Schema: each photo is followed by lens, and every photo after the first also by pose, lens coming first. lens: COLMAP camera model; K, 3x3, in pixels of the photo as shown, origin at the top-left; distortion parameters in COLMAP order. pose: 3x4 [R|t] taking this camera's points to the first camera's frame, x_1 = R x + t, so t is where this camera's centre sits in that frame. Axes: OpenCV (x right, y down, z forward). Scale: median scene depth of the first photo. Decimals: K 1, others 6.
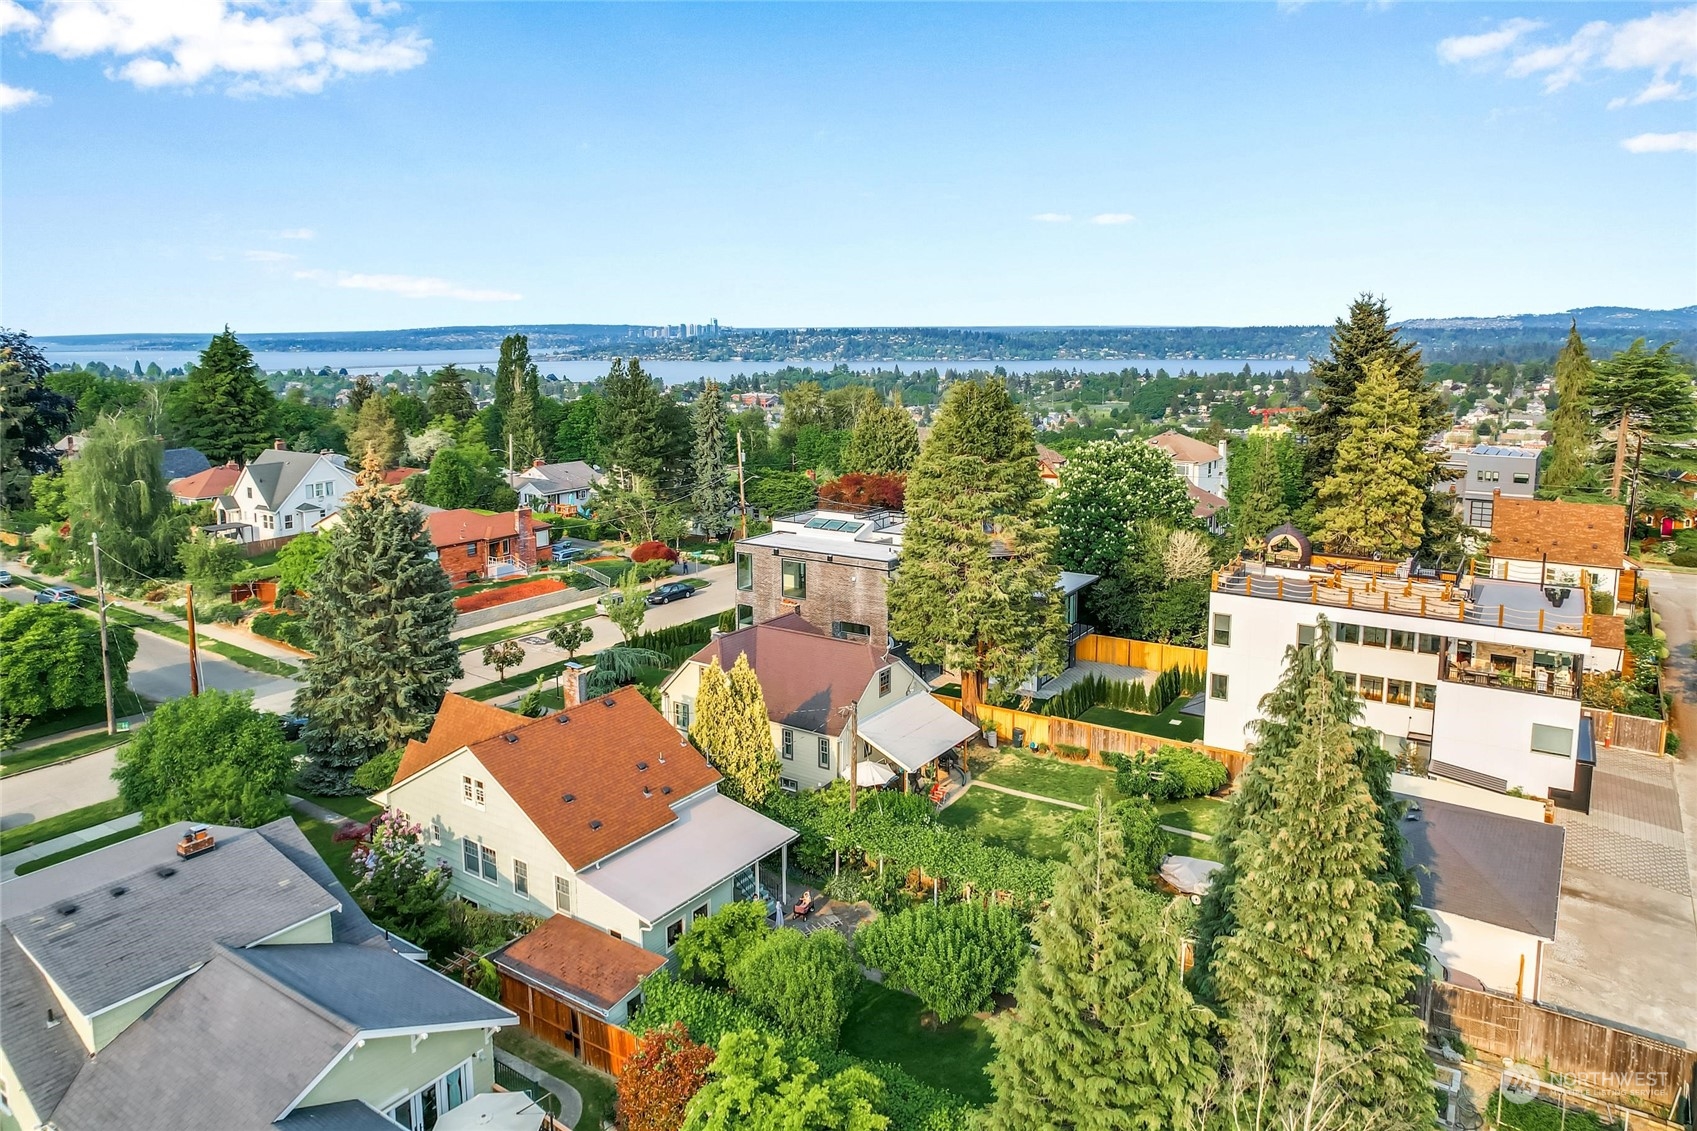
lens RADIAL K [[1135.5, 0, 857.4], [0, 1135.5, 565.9], [0, 0, 1]] dist [-0.005597, 0.004518]
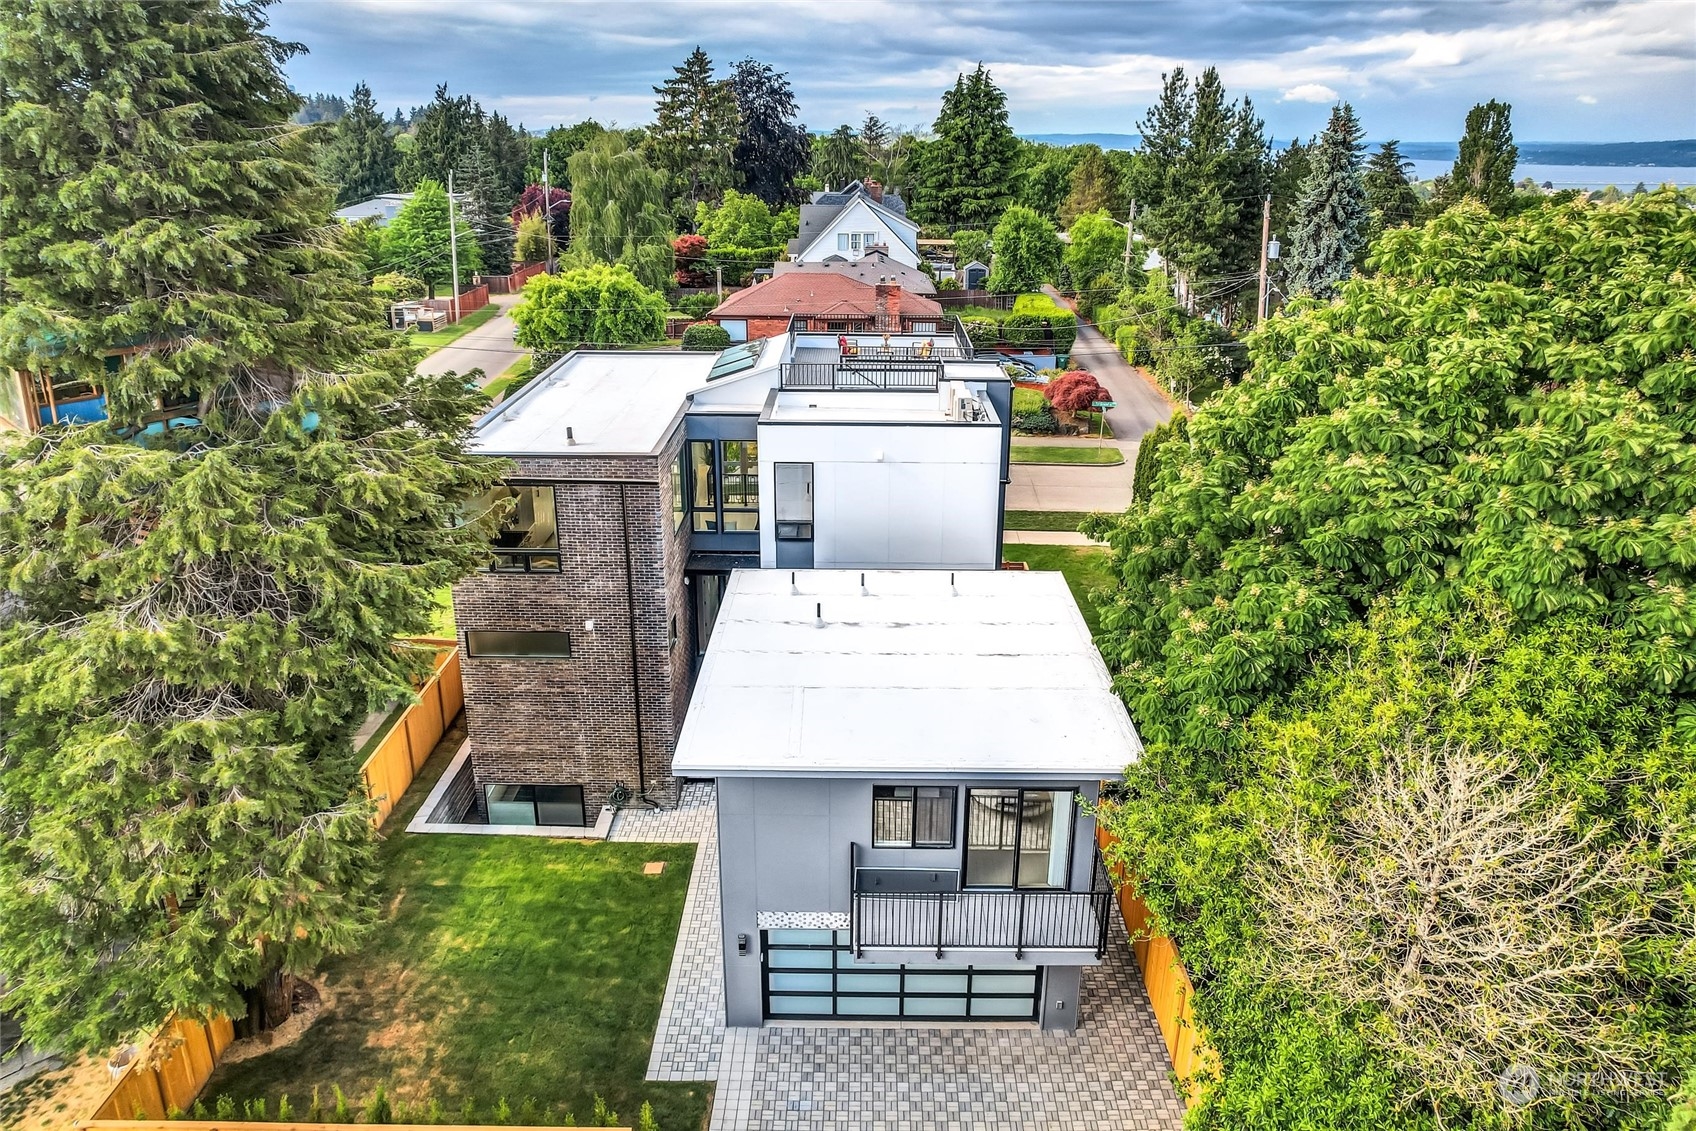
lens RADIAL K [[1133.7, 0, 862.3], [0, 1133.7, 531.8], [0, 0, 1]] dist [-0.036407, 0.034641]
pose [[0.551529, 0.291532, -0.781553, 0.036222], [-0.189871, 0.956219, 0.222697, -0.007851], [0.812259, 0.025571, 0.582736, 0.083550]]
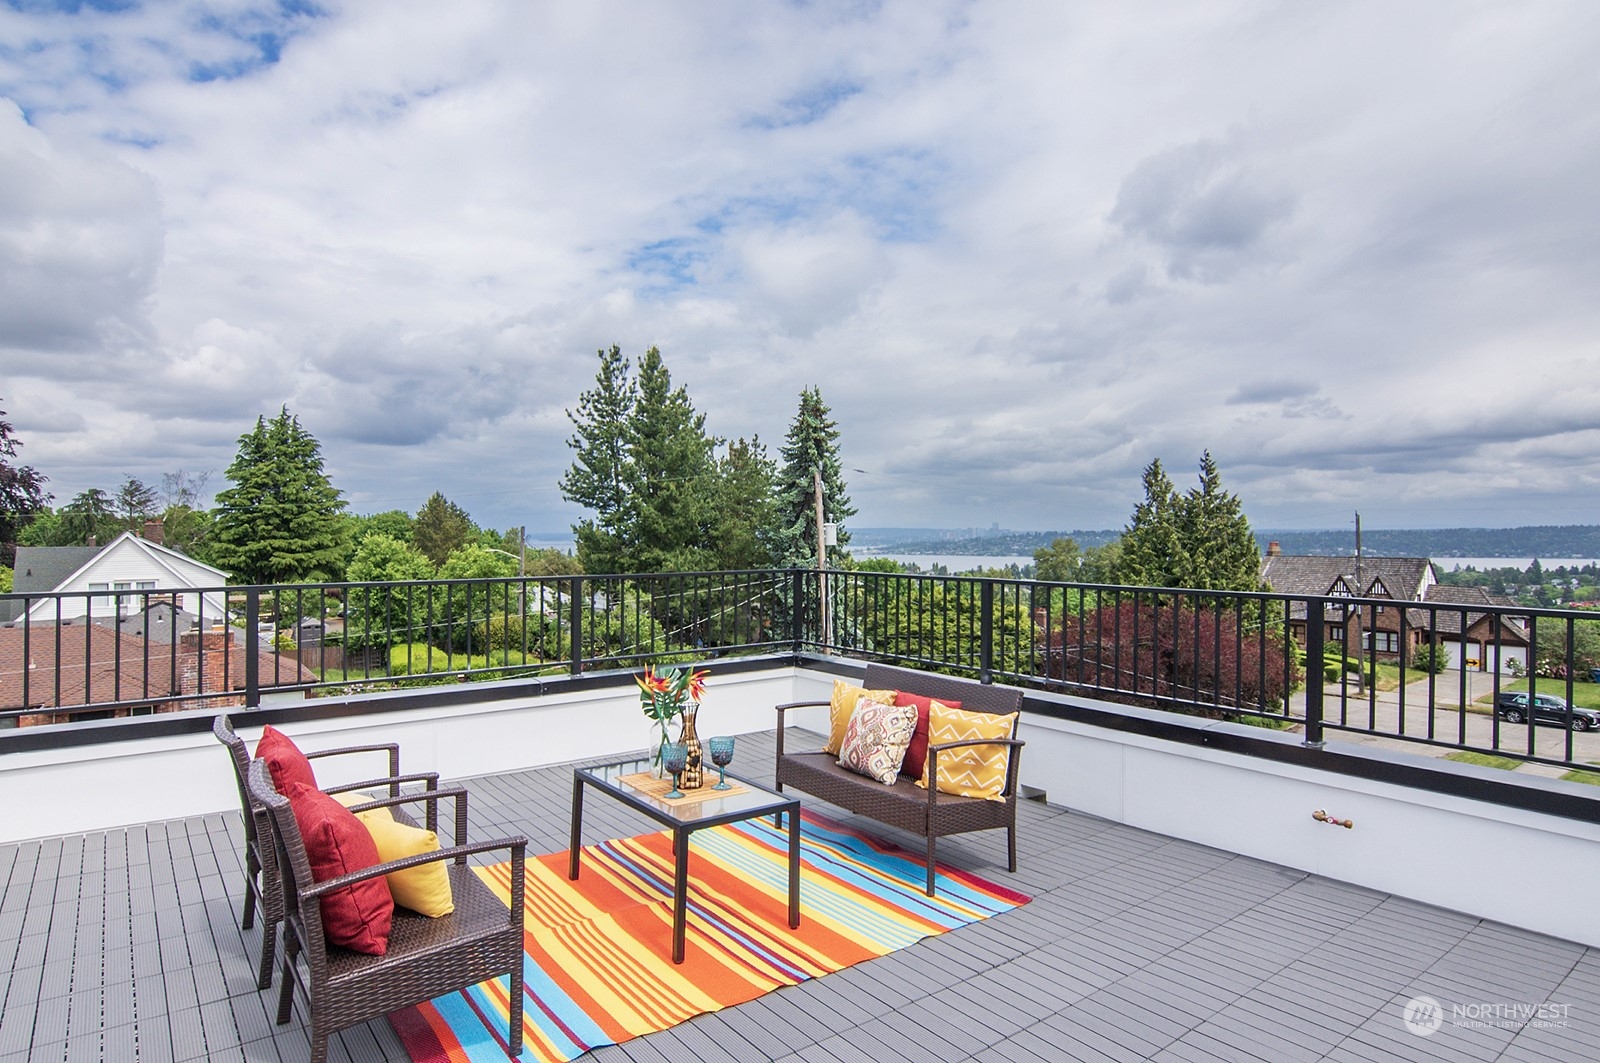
lens RADIAL K [[905.5, 0, 814.1], [0, 905.5, 527.3], [0, 0, 1]] dist [-0.016035, 0.001708]
pose [[0.947797, 0.000973, -0.318872, -0.002390], [-0.069410, 0.976647, -0.203331, -0.005383], [0.311228, 0.214849, 0.925731, 0.109307]]
